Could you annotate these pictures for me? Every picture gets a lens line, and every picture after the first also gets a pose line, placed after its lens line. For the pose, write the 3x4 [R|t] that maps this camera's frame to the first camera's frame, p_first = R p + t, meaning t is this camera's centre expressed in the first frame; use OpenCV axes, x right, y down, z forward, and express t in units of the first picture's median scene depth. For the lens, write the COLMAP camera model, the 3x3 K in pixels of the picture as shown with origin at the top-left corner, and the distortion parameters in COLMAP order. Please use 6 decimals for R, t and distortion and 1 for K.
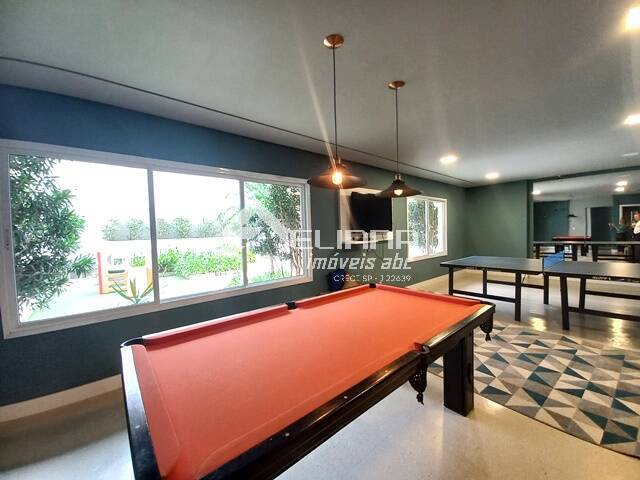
lens RADIAL K [[256.0, 0, 322.0], [0, 256.0, 240.2], [0, 0, 1]] dist [0.002256, -0.008801]
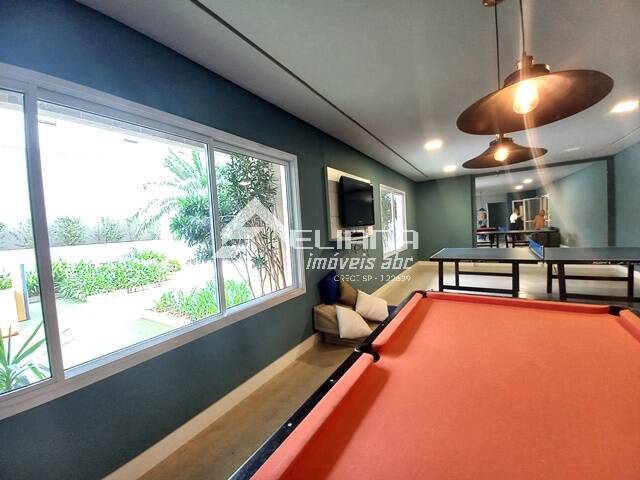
lens RADIAL K [[256.0, 0, 318.6], [0, 256.0, 240.8], [0, 0, 1]] dist [0.002256, -0.008801]
pose [[0.956932, -0.044087, 0.286944, -0.180956], [0.042447, 0.999027, 0.011938, 0.001279], [-0.287192, 0.000756, 0.957873, 0.238241]]
